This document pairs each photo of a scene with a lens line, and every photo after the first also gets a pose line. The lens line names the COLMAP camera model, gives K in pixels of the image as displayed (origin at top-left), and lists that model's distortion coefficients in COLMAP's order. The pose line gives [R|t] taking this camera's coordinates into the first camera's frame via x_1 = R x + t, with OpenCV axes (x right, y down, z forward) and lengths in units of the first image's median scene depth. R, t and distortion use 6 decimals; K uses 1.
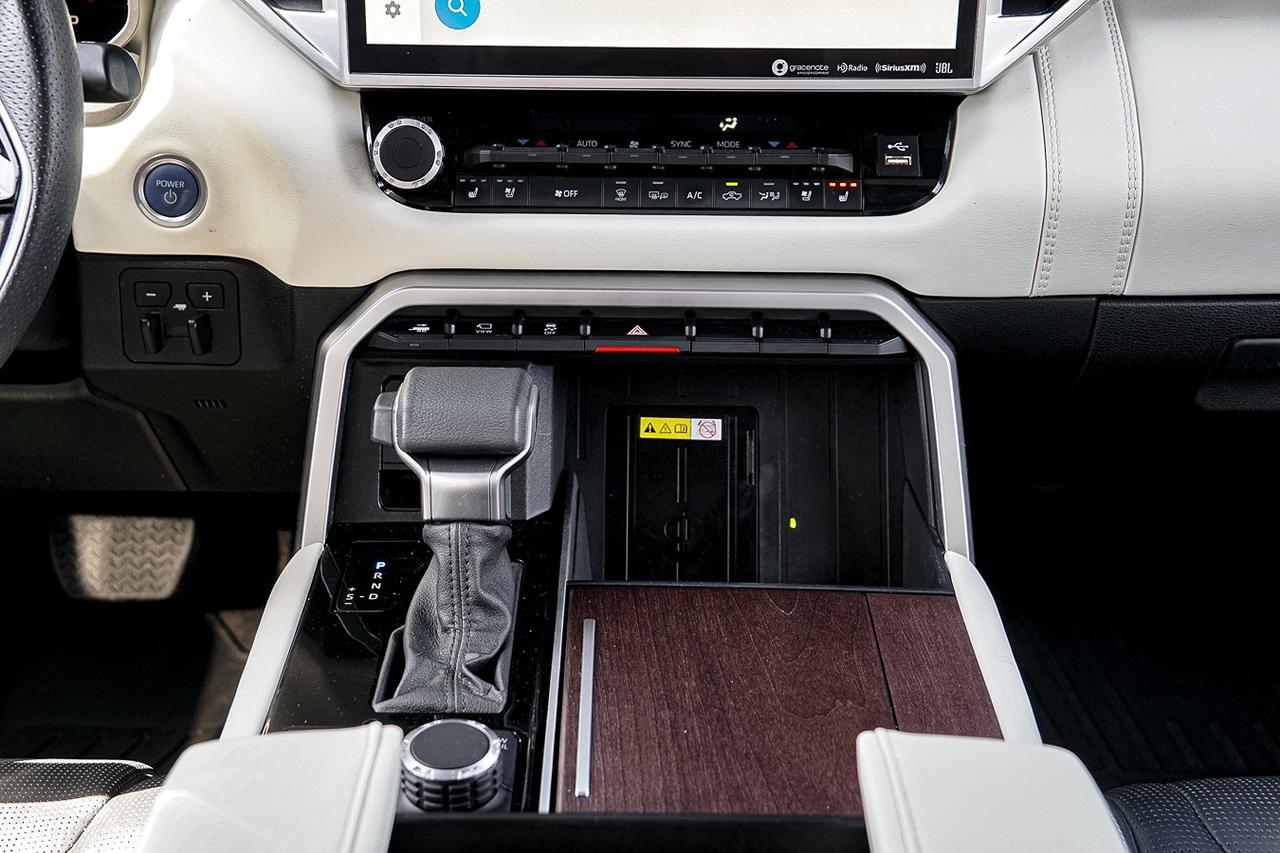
lens RADIAL K [[1716.9, 0, 628.7], [0, 1716.9, 431.4], [0, 0, 1]] dist [0.108919, 0.000000]
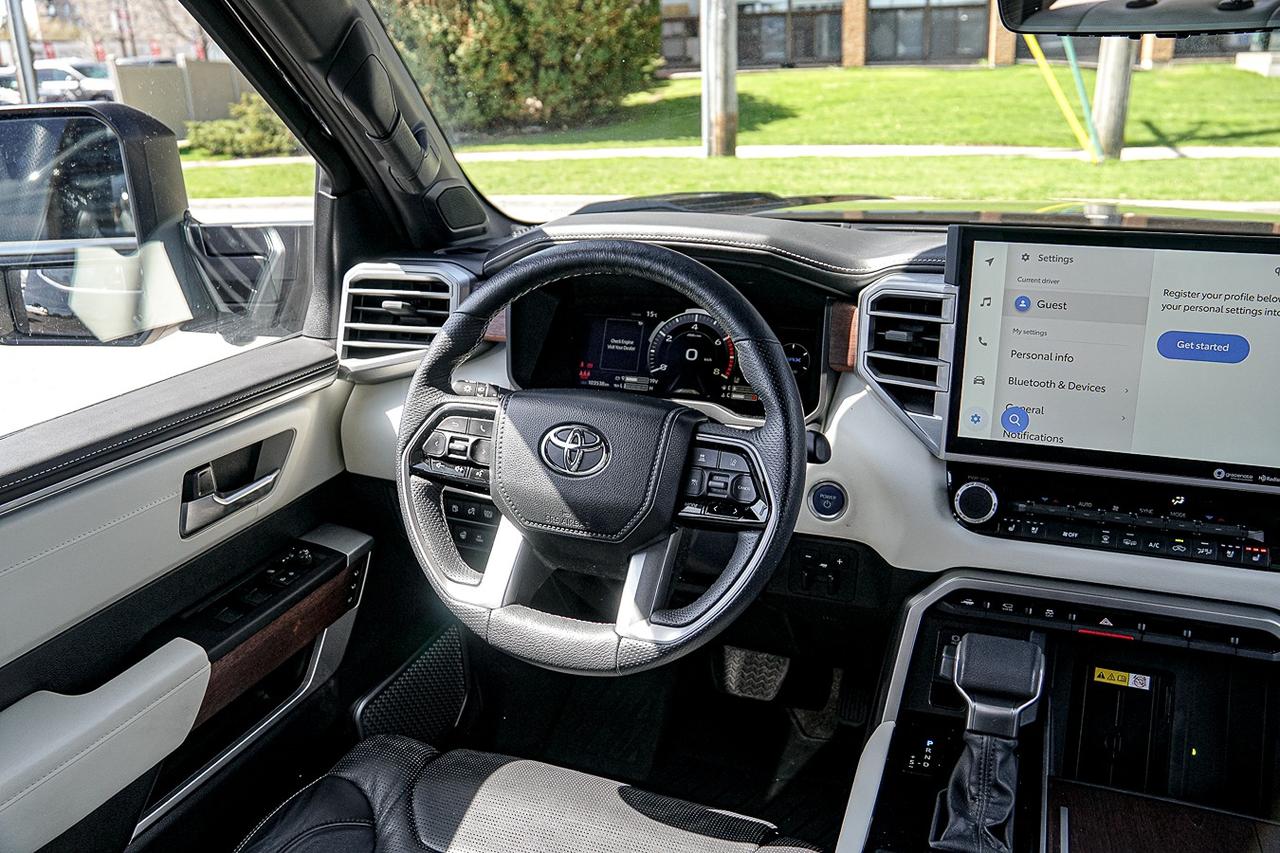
lens RADIAL K [[1030.7, 0, 623.0], [0, 1030.7, 424.2], [0, 0, 1]] dist [-0.132625, 0.091242]
pose [[0.929553, 0.087612, -0.358127, -0.097956], [-0.128484, 0.987442, -0.091924, -0.099087], [0.345576, 0.131462, 0.929137, -0.048124]]
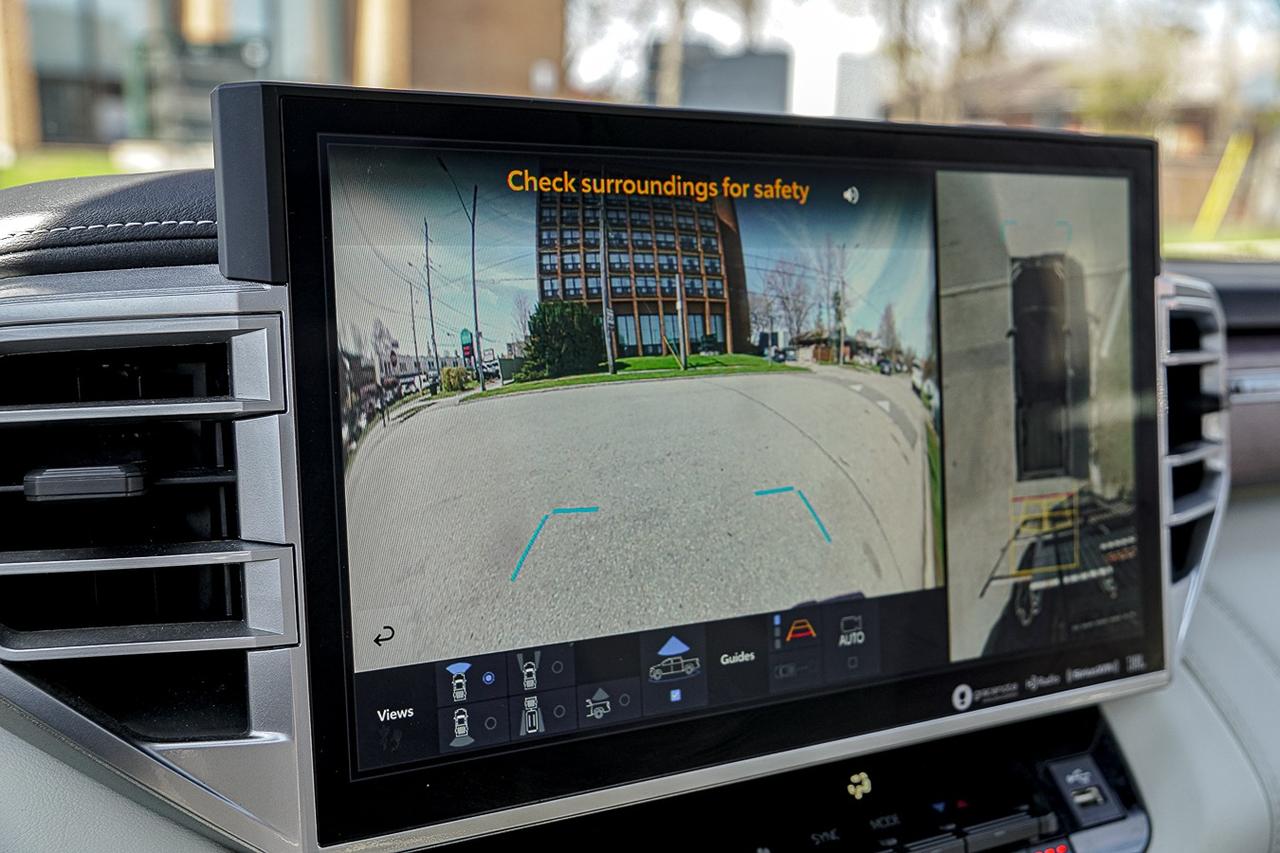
lens RADIAL K [[1312.5, 0, 643.6], [0, 1312.5, 425.6], [0, 0, 1]] dist [-0.023168, 0.000000]
pose [[0.867564, -0.060805, 0.493595, -0.255267], [0.199974, 0.951379, -0.234284, -0.212858], [-0.455350, 0.301962, 0.837541, 0.593221]]
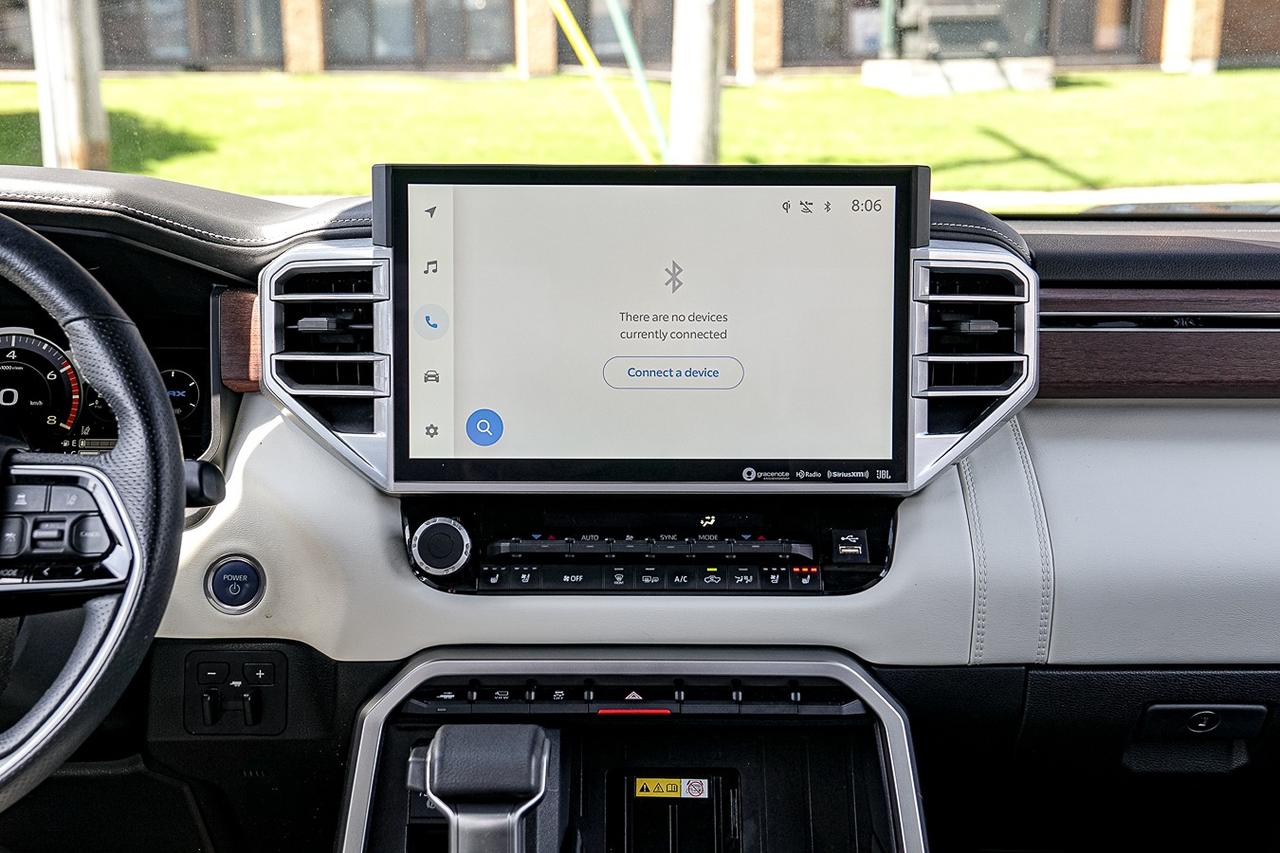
lens RADIAL K [[1716.9, 0, 628.1], [0, 1716.9, 432.6], [0, 0, 1]] dist [0.108919, 0.000000]
pose [[0.999884, -0.006741, 0.013684, -0.013721], [0.009962, 0.967904, -0.251123, 0.062696], [-0.011552, 0.251230, 0.967858, -0.174006]]
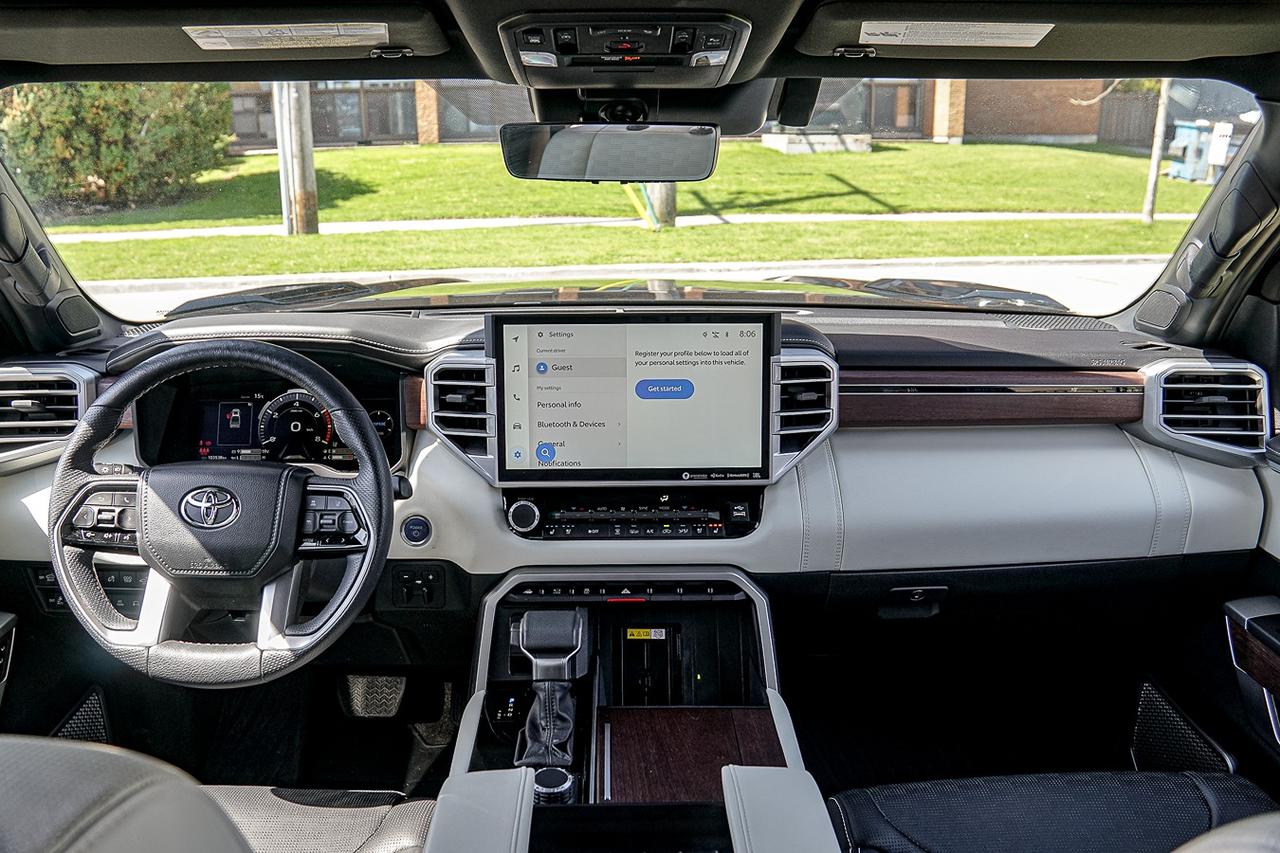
lens RADIAL K [[1030.7, 0, 628.8], [0, 1030.7, 430.7], [0, 0, 1]] dist [-0.132625, 0.091242]
pose [[0.999703, -0.015812, 0.018537, -0.012737], [0.018793, 0.984633, -0.173621, -0.032947], [-0.015507, 0.173918, 0.984638, -0.351175]]
